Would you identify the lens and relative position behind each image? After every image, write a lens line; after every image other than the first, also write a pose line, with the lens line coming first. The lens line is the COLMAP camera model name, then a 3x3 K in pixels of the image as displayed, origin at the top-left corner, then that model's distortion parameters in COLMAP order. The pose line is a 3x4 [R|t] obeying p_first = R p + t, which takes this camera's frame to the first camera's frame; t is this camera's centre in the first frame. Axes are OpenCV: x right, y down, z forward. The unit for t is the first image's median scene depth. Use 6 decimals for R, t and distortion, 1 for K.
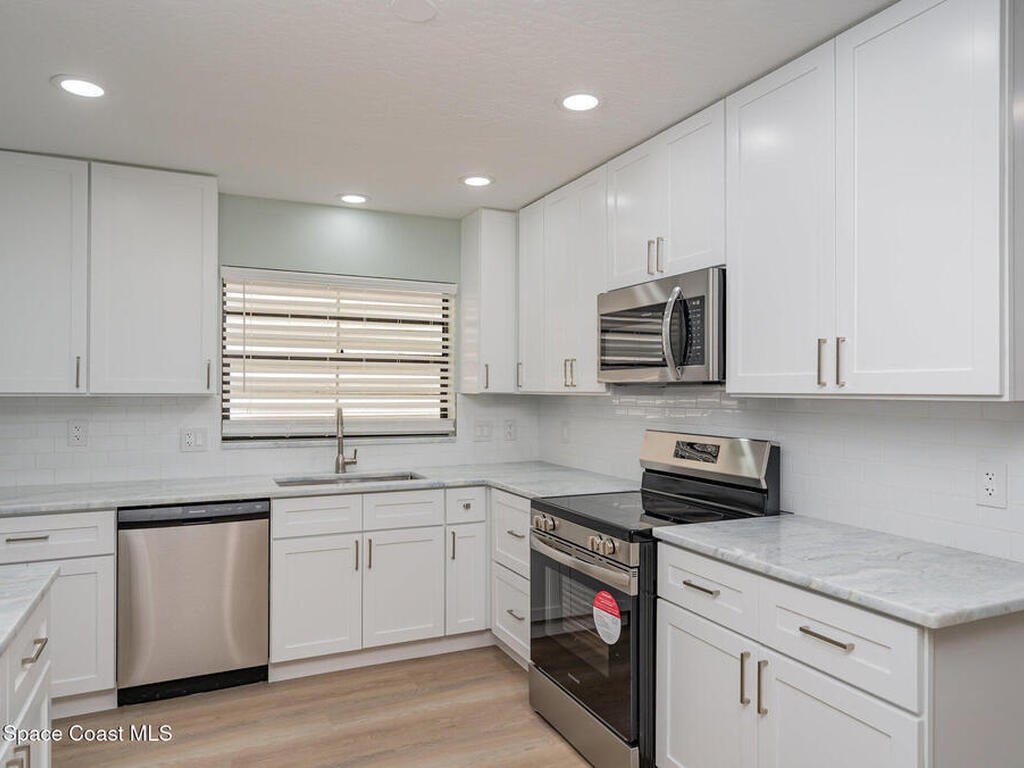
lens RADIAL K [[686.0, 0, 508.5], [0, 686.0, 386.8], [0, 0, 1]] dist [0.006250, 0.004212]
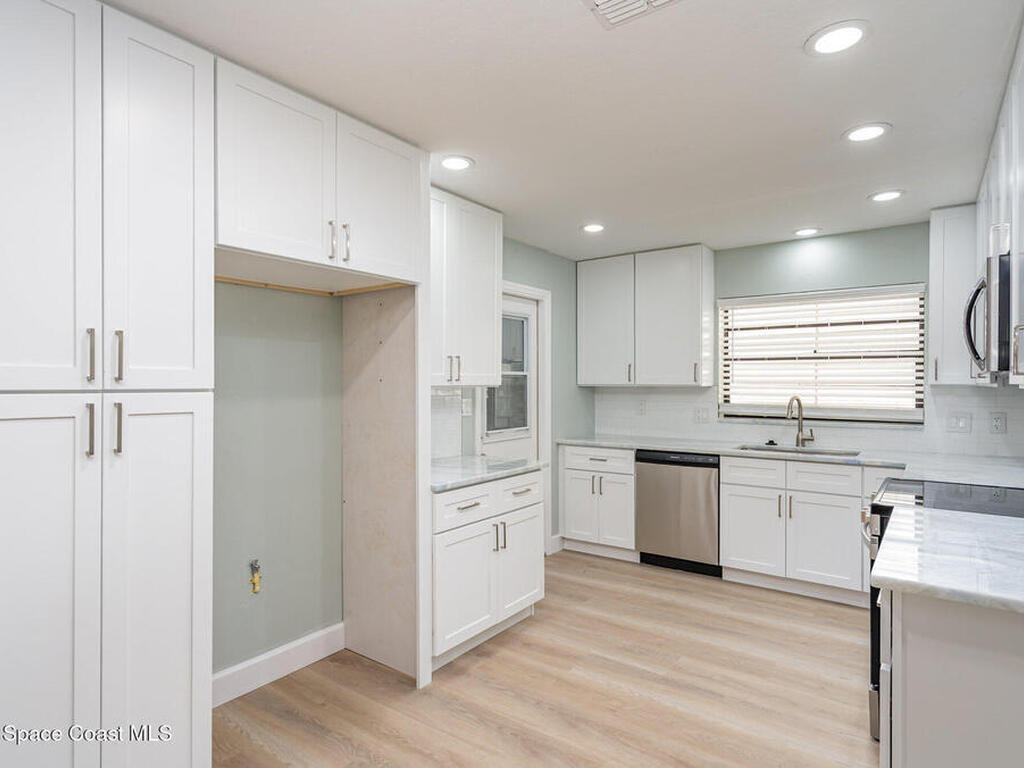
lens RADIAL K [[578.0, 0, 515.9], [0, 578.0, 386.4], [0, 0, 1]] dist [-0.004476, 0.000344]
pose [[0.486573, 0.002594, -0.873636, 0.454768], [0.006594, 0.999956, 0.006642, 0.001608], [0.873615, -0.008993, 0.486535, 0.004590]]
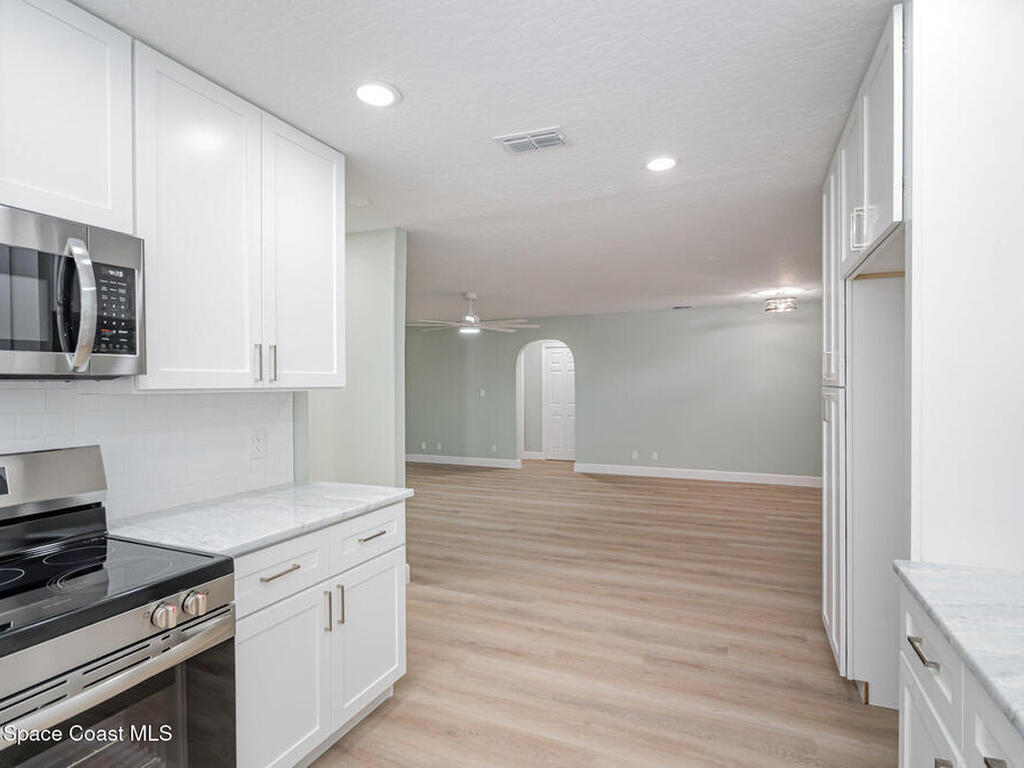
lens RADIAL K [[538.3, 0, 518.0], [0, 538.3, 380.3], [0, 0, 1]] dist [-0.006159, 0.003009]
pose [[-0.672754, 0.000641, 0.739866, -0.331535], [-0.002243, 0.999993, -0.002906, -0.000999], [-0.739863, -0.003614, -0.672748, 0.743637]]
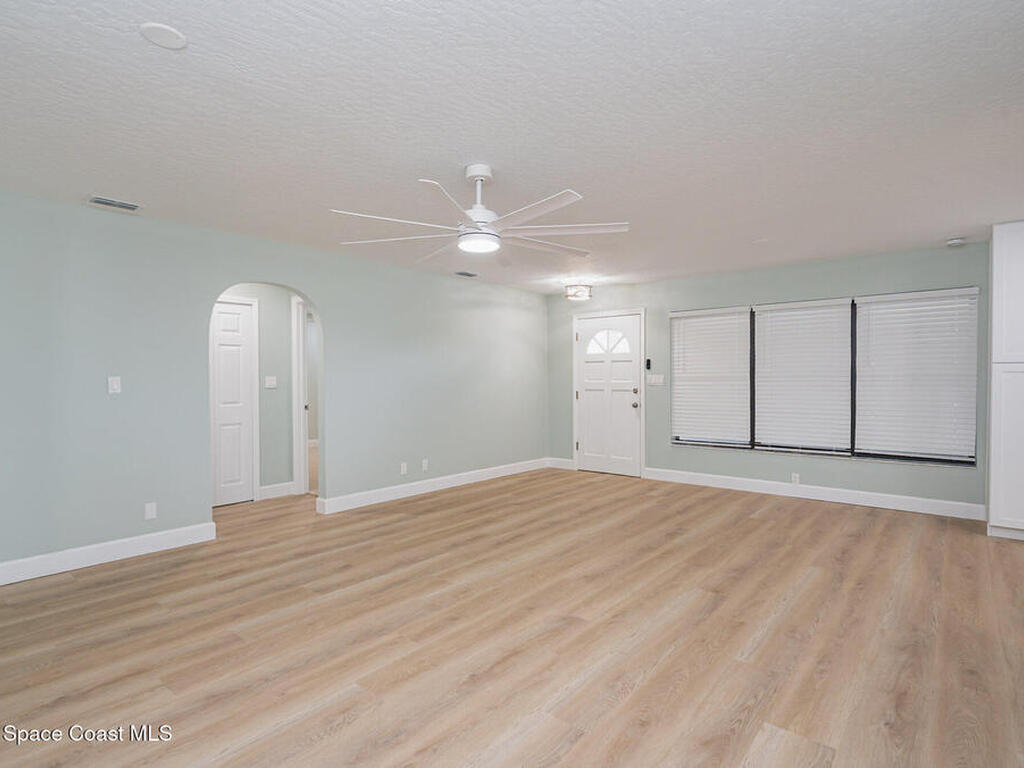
lens RADIAL K [[538.3, 0, 508.4], [0, 538.3, 380.9], [0, 0, 1]] dist [-0.006159, 0.003009]
pose [[-0.906328, 0.003505, -0.422561, 1.360655], [0.003254, 0.999994, 0.001315, 0.038256], [0.422563, -0.000183, -0.906333, 0.473037]]
